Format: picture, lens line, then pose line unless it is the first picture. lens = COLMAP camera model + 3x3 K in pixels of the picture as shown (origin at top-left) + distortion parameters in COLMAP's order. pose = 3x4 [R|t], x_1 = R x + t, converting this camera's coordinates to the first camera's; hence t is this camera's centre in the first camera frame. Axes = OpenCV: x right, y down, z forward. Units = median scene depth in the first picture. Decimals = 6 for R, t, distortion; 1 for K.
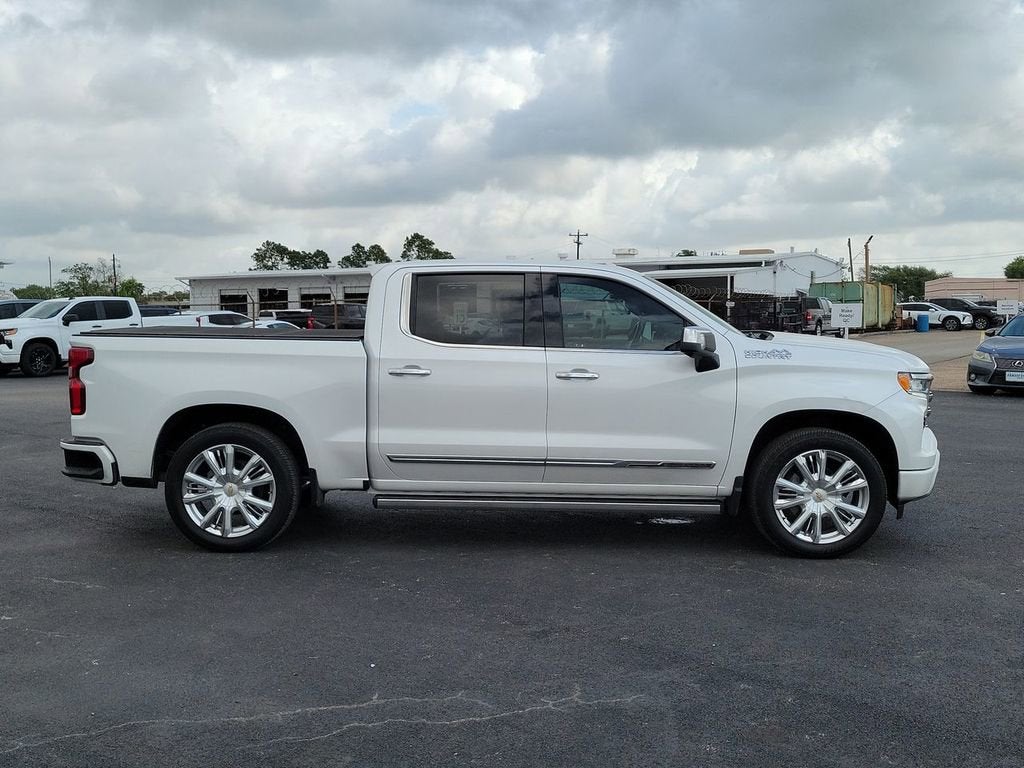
lens RADIAL K [[1059.3, 0, 511.2], [0, 1059.3, 386.1], [0, 0, 1]] dist [0.012005, 0.024599]
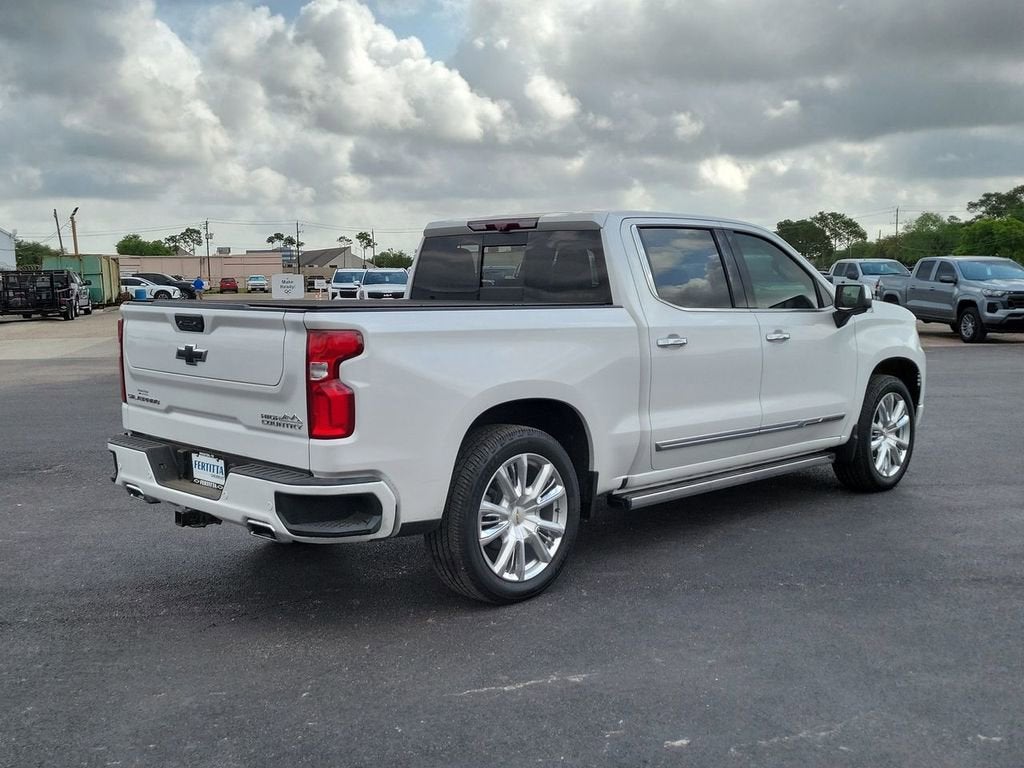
lens RADIAL K [[1059.1, 0, 513.5], [0, 1059.1, 404.9], [0, 0, 1]] dist [0.031775, -0.004775]
pose [[0.700774, -0.090454, 0.707625, -0.781210], [0.062938, 0.995900, 0.064974, -0.026673], [-0.710601, -0.000996, 0.703594, 0.489094]]
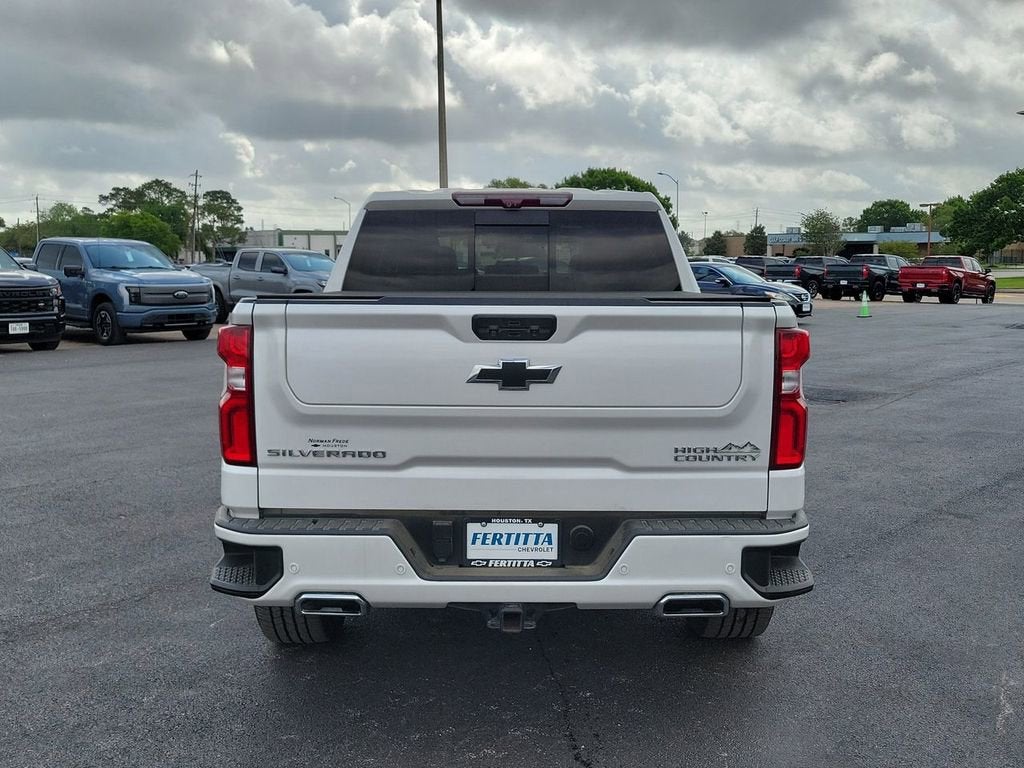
lens RADIAL K [[1059.3, 0, 511.2], [0, 1059.3, 386.1], [0, 0, 1]] dist [0.012005, 0.024599]
pose [[0.004910, -0.115212, 0.993329, -0.886125], [0.080823, 0.990137, 0.114442, -0.071584], [-0.996716, 0.079722, 0.014173, 1.069261]]
